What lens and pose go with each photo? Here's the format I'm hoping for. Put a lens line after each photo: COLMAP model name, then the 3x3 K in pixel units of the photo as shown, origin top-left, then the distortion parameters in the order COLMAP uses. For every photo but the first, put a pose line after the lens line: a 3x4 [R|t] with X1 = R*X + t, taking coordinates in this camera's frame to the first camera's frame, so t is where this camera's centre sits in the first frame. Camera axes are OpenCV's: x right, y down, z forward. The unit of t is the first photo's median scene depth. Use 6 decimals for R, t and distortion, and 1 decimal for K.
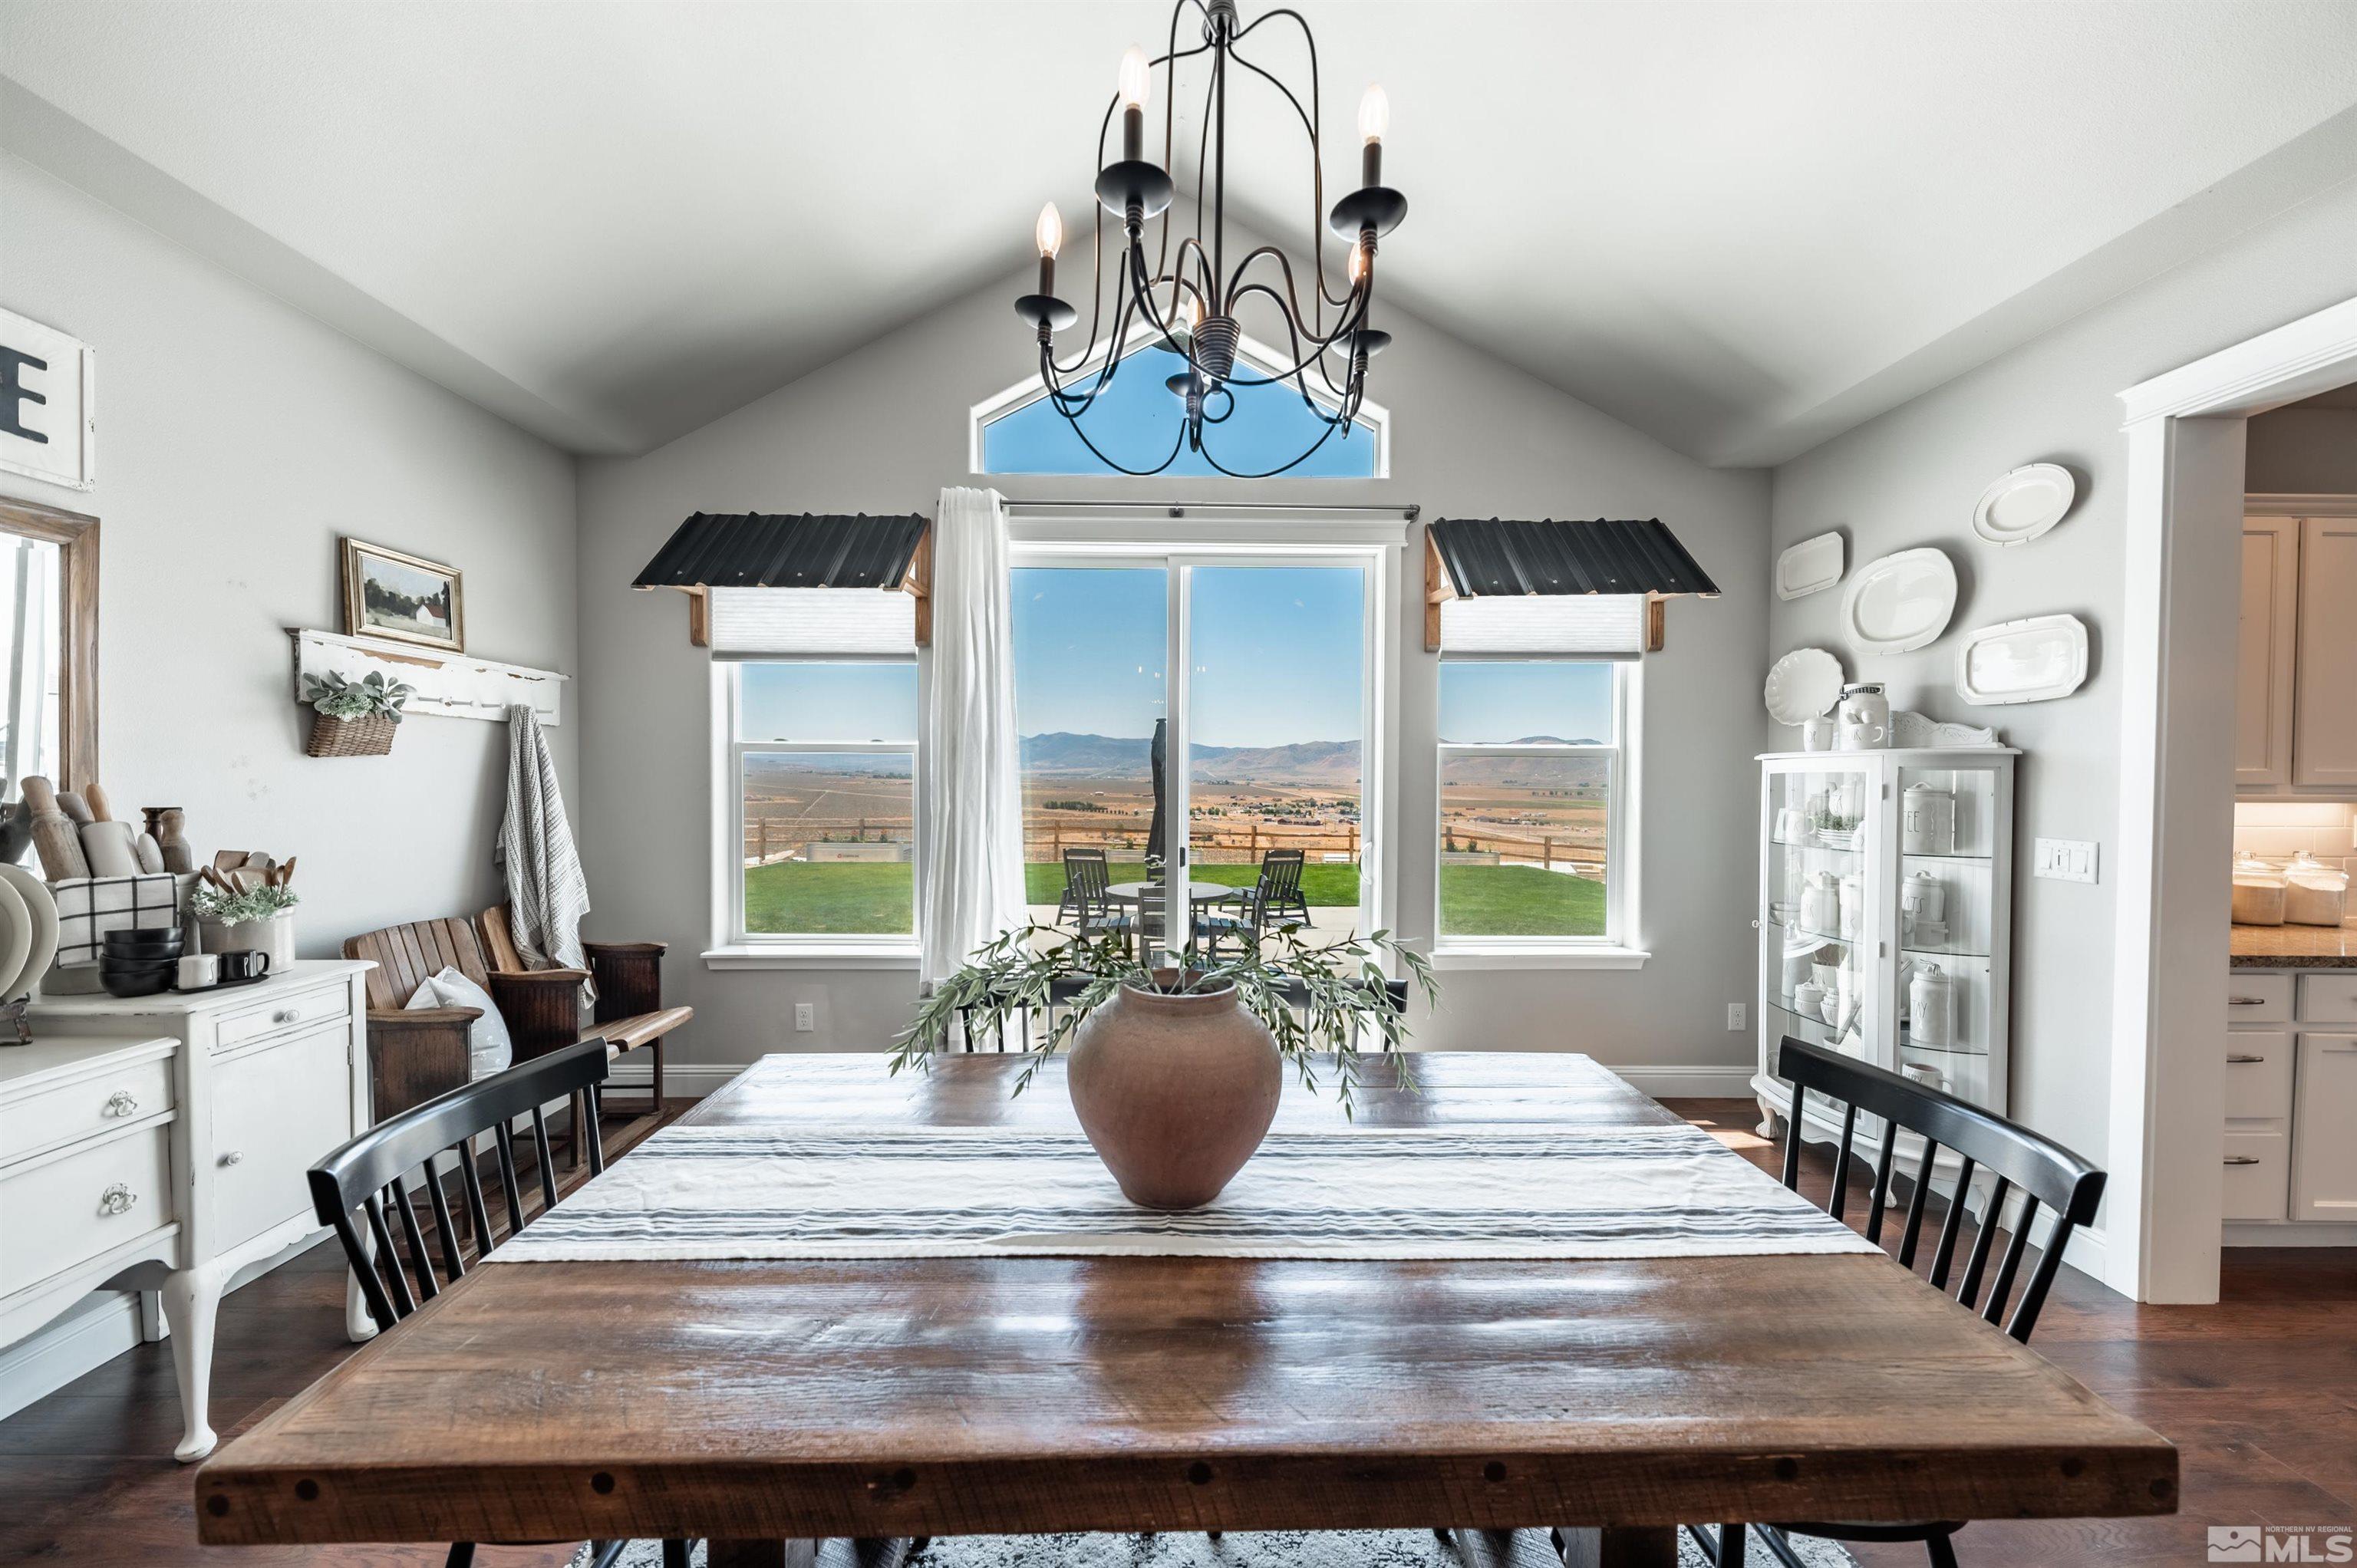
lens RADIAL K [[819.9, 0, 1182.5], [0, 819.9, 790.0], [0, 0, 1]] dist [0.008283, -0.002869]
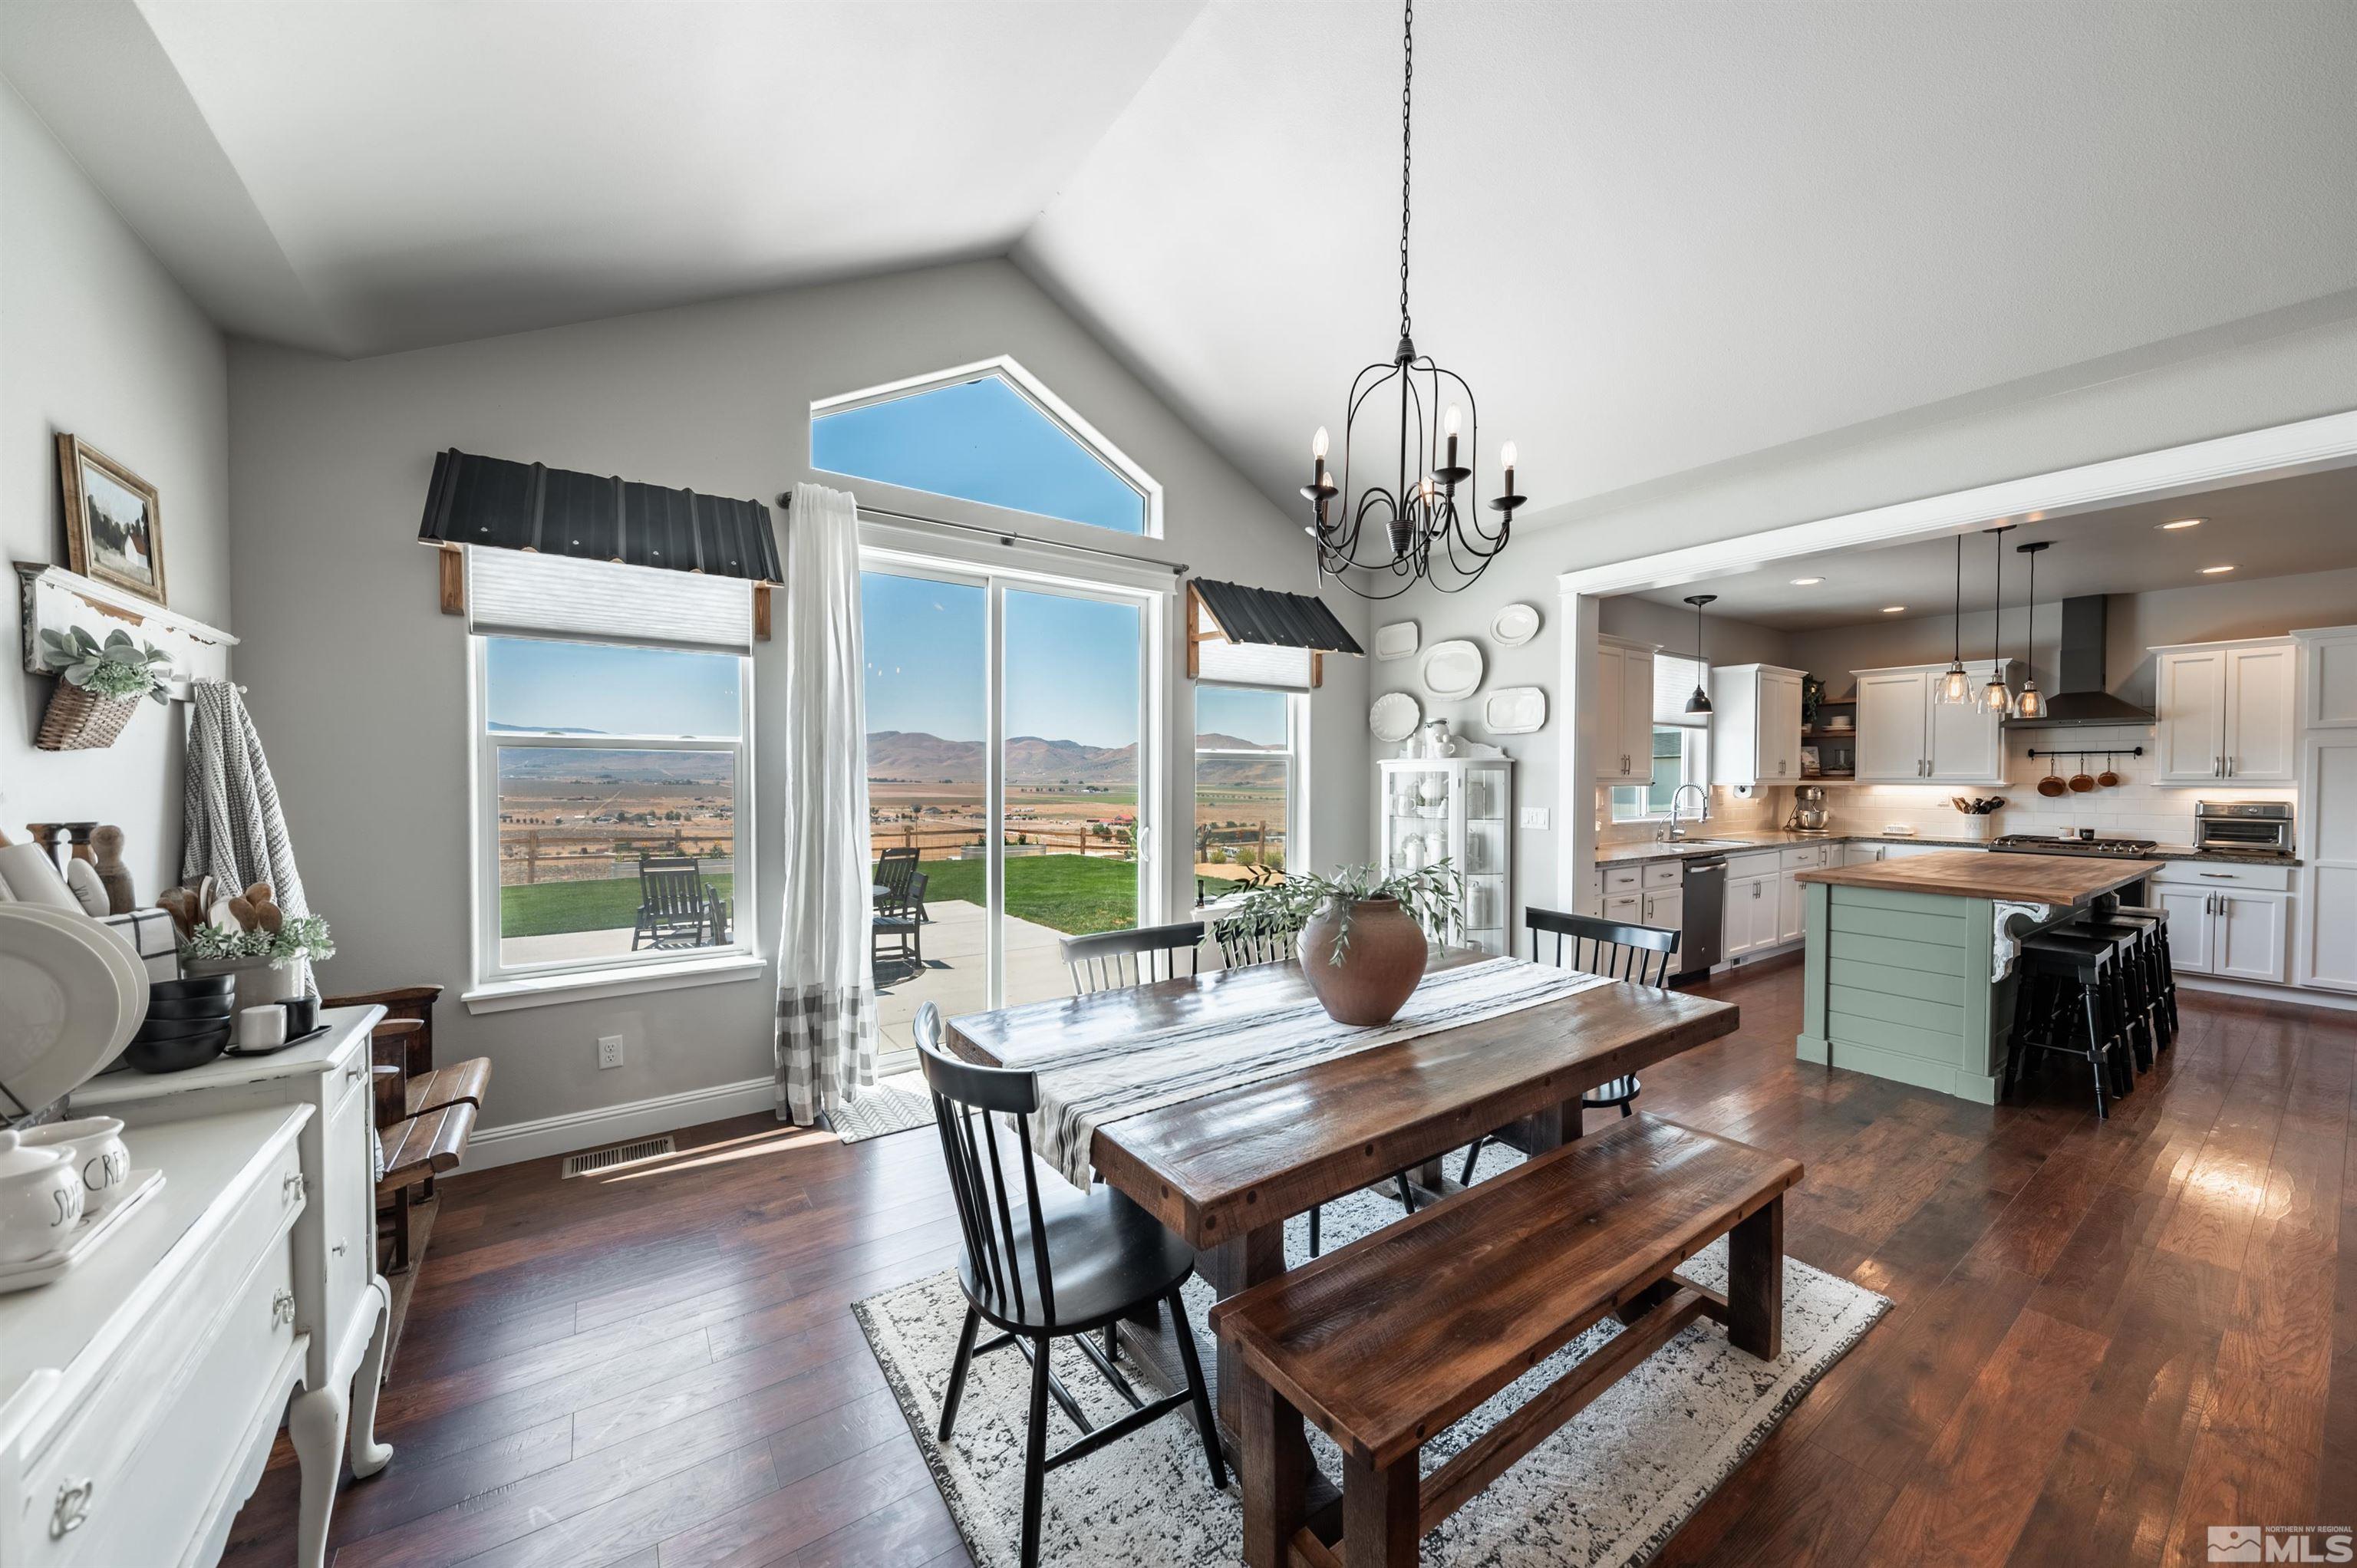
lens RADIAL K [[819.9, 0, 1178.6], [0, 819.9, 788.1], [0, 0, 1]] dist [0.008283, -0.002869]
pose [[0.829253, -0.012180, 0.558741, -0.523168], [0.012123, 0.999919, 0.003805, -0.000019], [-0.558742, 0.003618, 0.829333, -0.078705]]
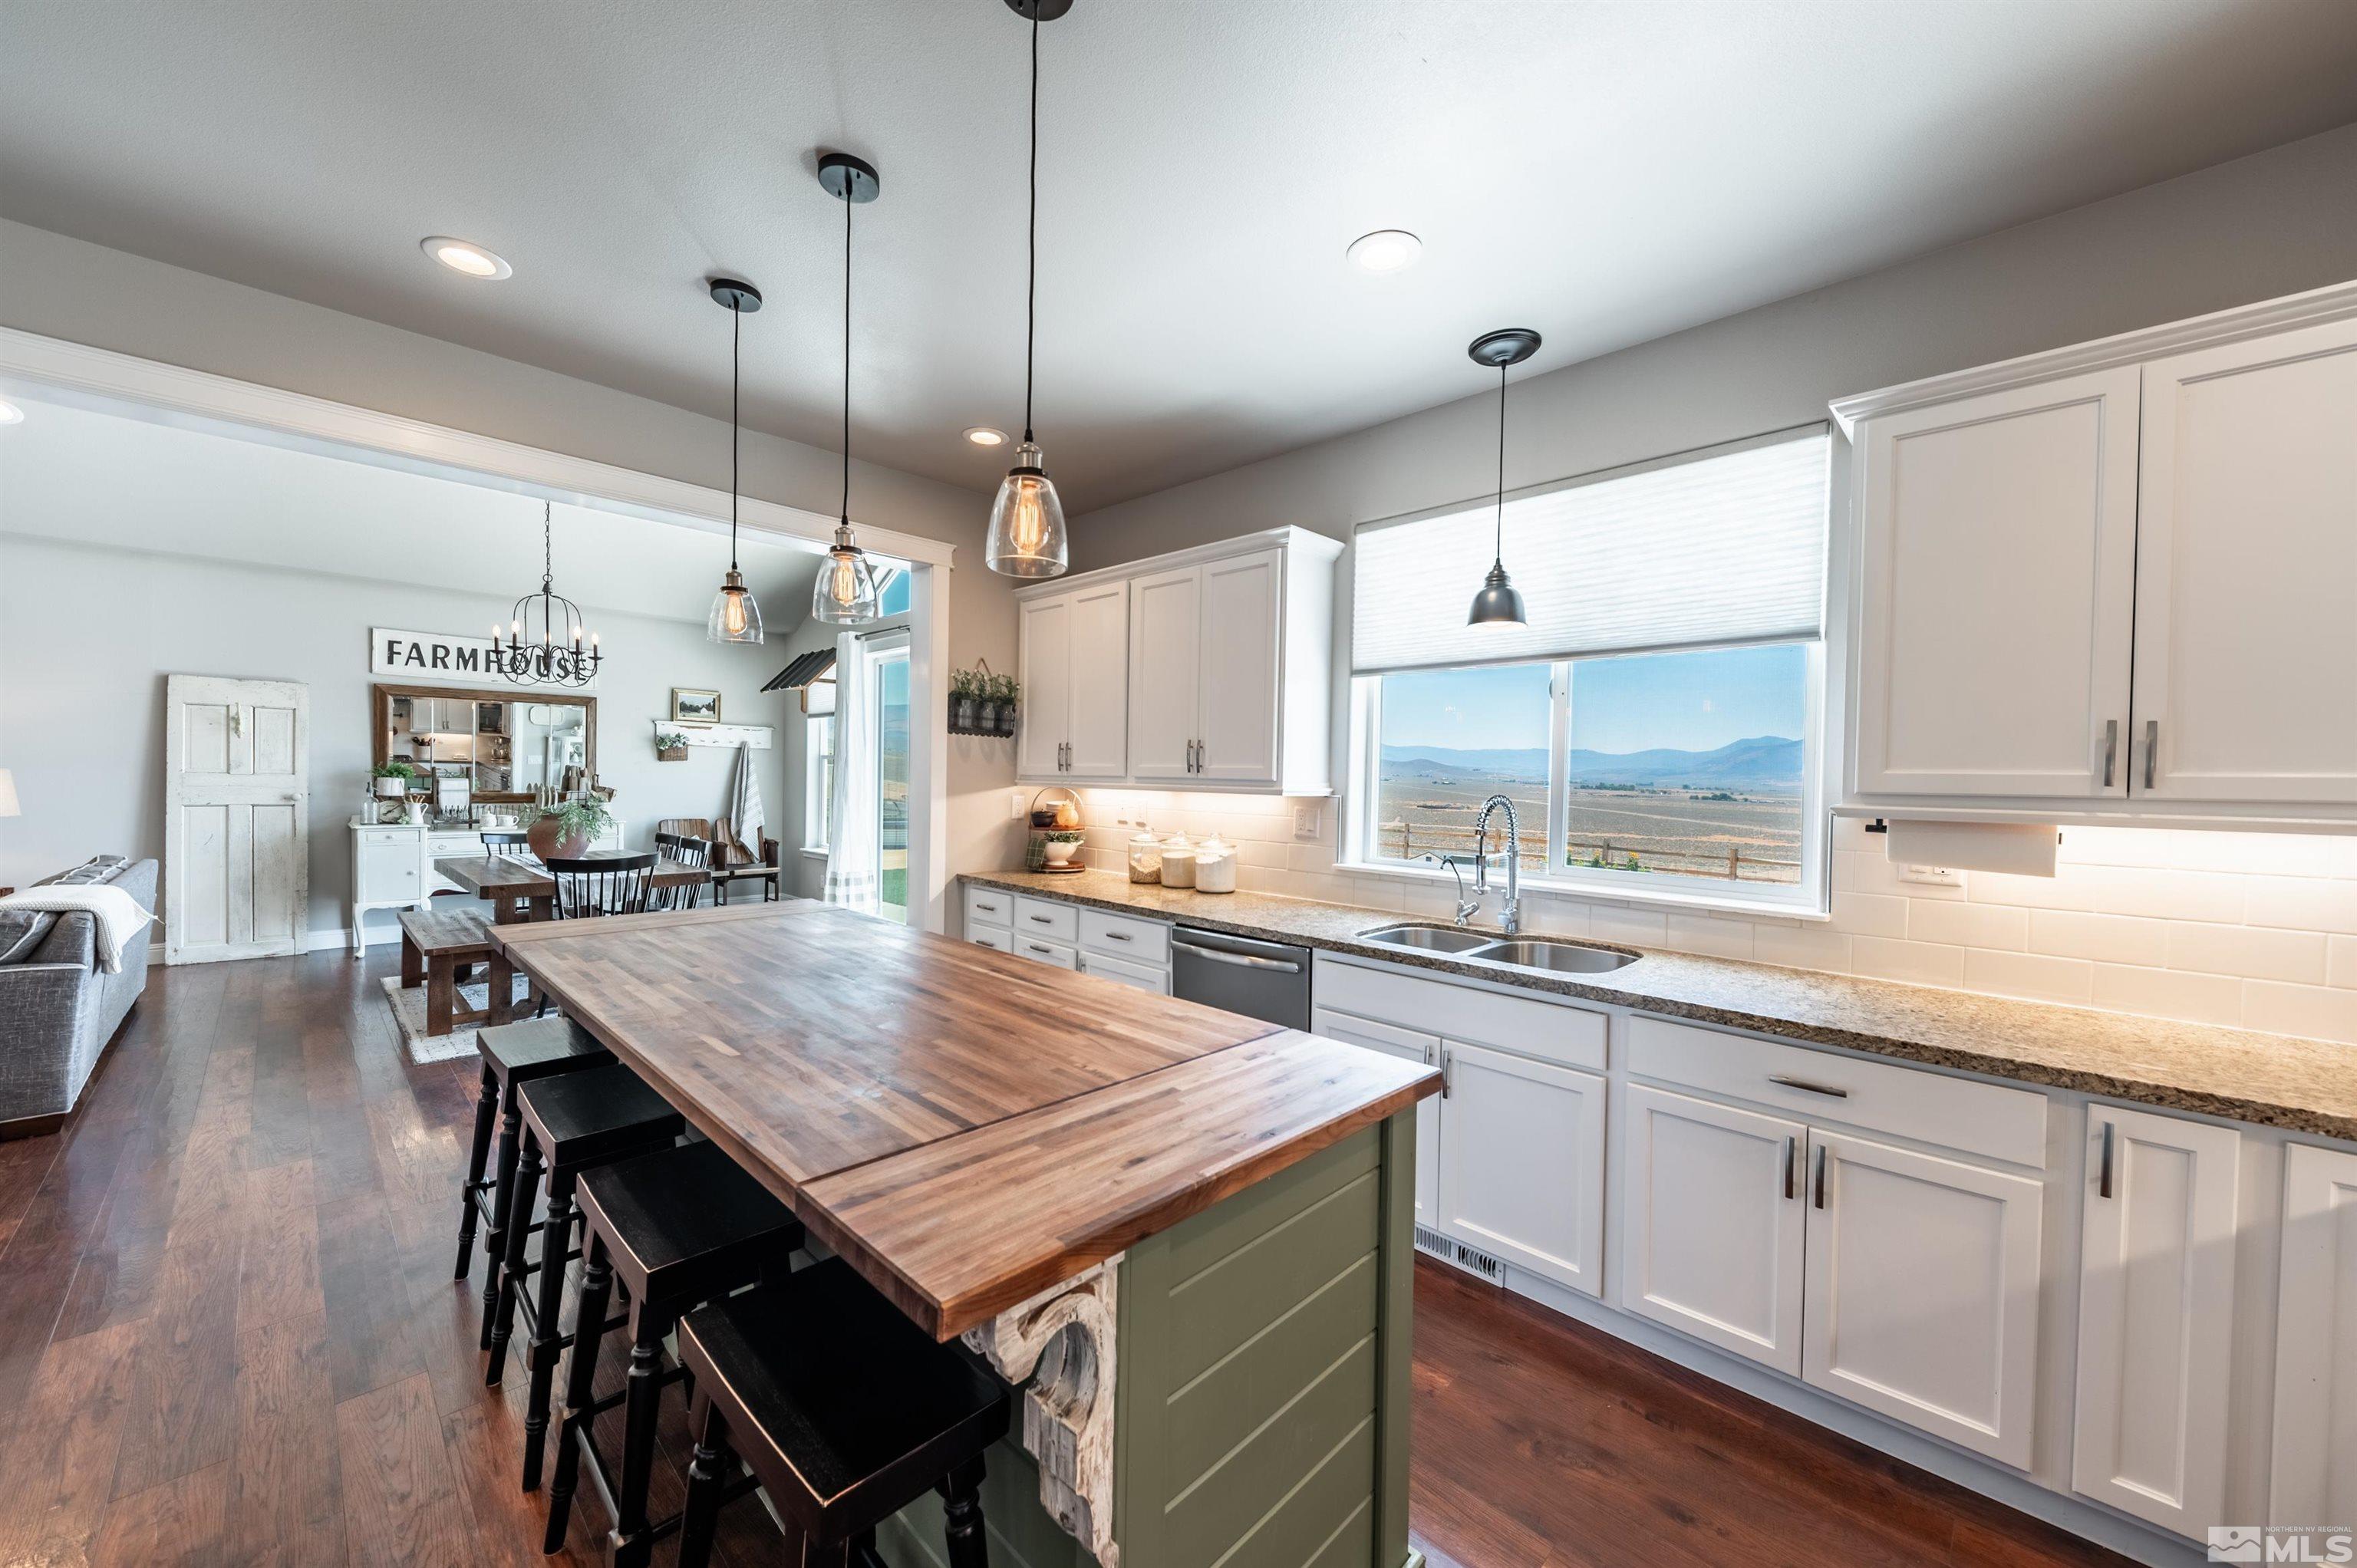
lens RADIAL K [[885.7, 0, 1183.3], [0, 885.7, 781.8], [0, 0, 1]] dist [0.007777, 0.000039]
pose [[0.705648, 0.011397, -0.708471, 2.148454], [-0.026517, 0.999595, -0.010331, 0.013714], [0.708066, 0.026077, 0.705664, 0.032158]]
